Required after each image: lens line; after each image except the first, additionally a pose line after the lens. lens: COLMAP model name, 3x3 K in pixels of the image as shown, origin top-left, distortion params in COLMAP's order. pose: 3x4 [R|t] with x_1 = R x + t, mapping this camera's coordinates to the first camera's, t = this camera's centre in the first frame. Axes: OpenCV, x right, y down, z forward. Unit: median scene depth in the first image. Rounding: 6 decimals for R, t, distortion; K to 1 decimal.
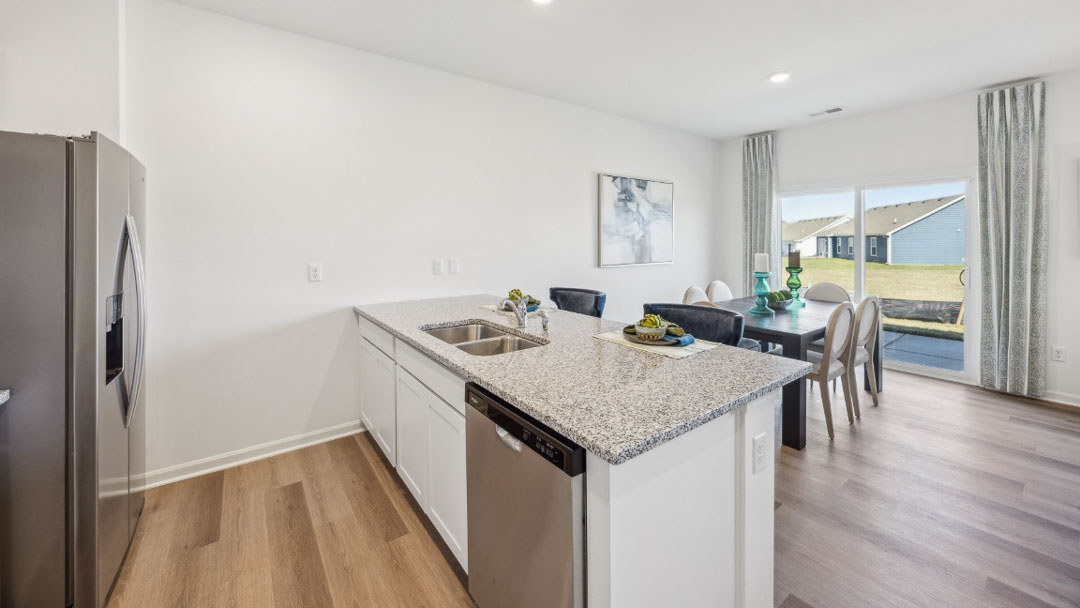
lens RADIAL K [[418.9, 0, 557.5], [0, 418.9, 239.4], [0, 0, 1]] dist [0.000939, 0.000254]
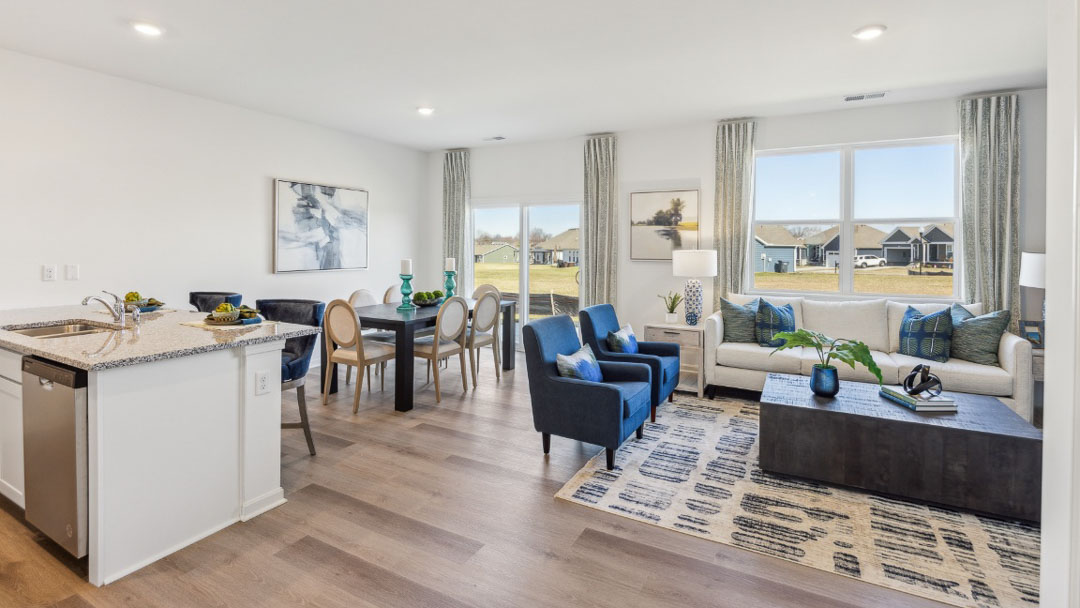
lens RADIAL K [[500.9, 0, 538.8], [0, 500.9, 251.7], [0, 0, 1]] dist [-0.003187, -0.000284]
pose [[0.915985, 0.007069, 0.401151, 0.191394], [-0.011837, 0.999886, 0.009408, -0.003422], [-0.401038, -0.013366, 0.915964, -0.320682]]
